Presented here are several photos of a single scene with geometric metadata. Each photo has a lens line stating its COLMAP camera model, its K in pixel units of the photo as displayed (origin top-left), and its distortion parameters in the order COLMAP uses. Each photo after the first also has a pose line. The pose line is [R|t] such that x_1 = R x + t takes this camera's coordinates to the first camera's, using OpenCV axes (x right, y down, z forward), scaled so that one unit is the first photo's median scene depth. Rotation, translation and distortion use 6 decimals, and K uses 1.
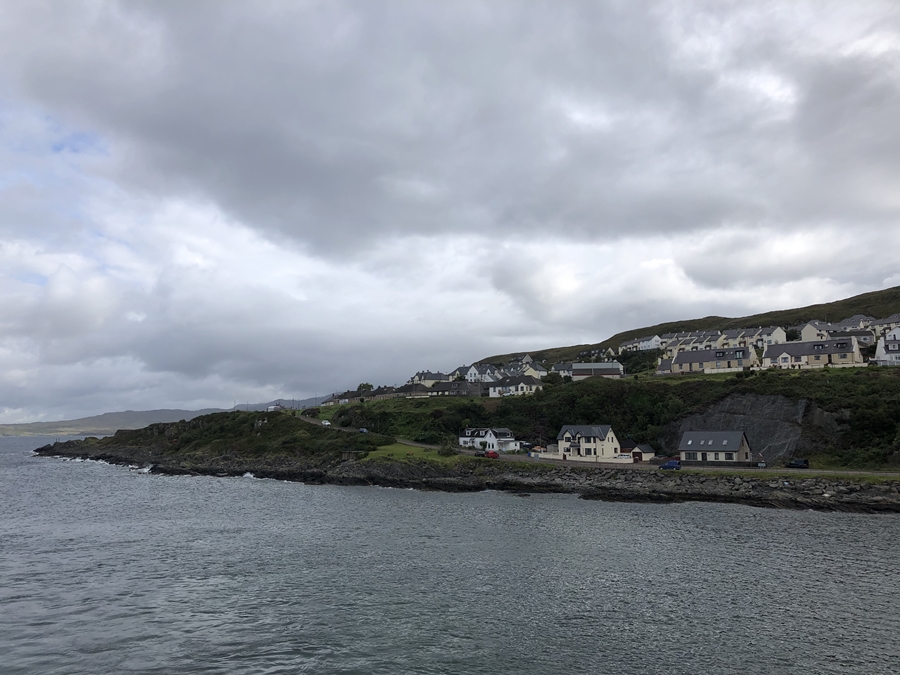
lens RADIAL K [[734.4, 0, 450.0], [0, 734.4, 337.5], [0, 0, 1]] dist [0.129862, -0.253663]
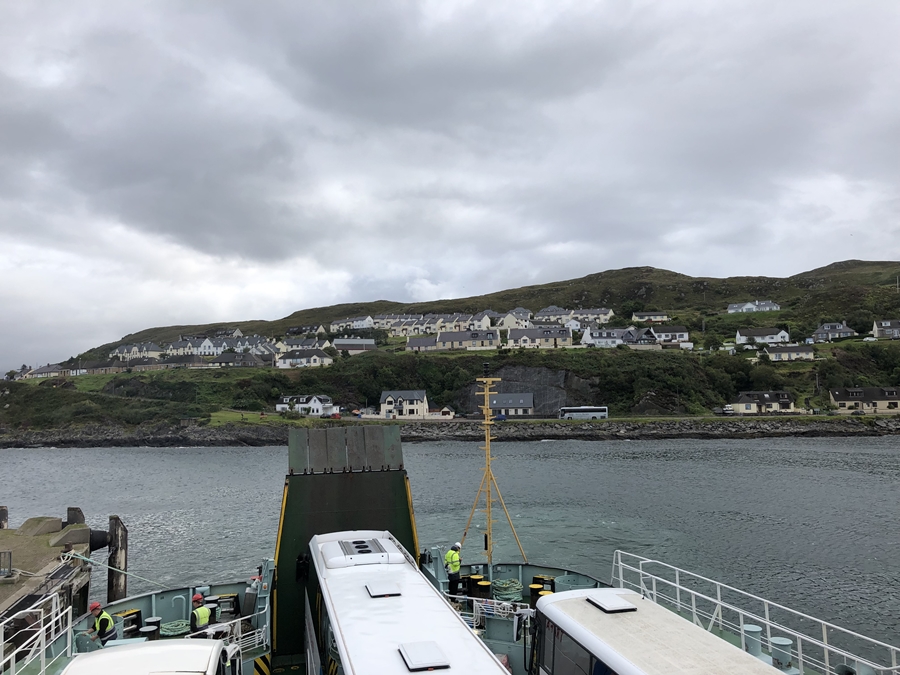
lens RADIAL K [[734.4, 0, 450.0], [0, 734.4, 337.5], [0, 0, 1]] dist [0.129862, -0.253663]
pose [[0.874620, 0.030515, 0.483848, -0.310730], [-0.046070, 0.998732, 0.020289, 0.002783], [-0.482616, -0.040036, 0.874917, -0.083915]]
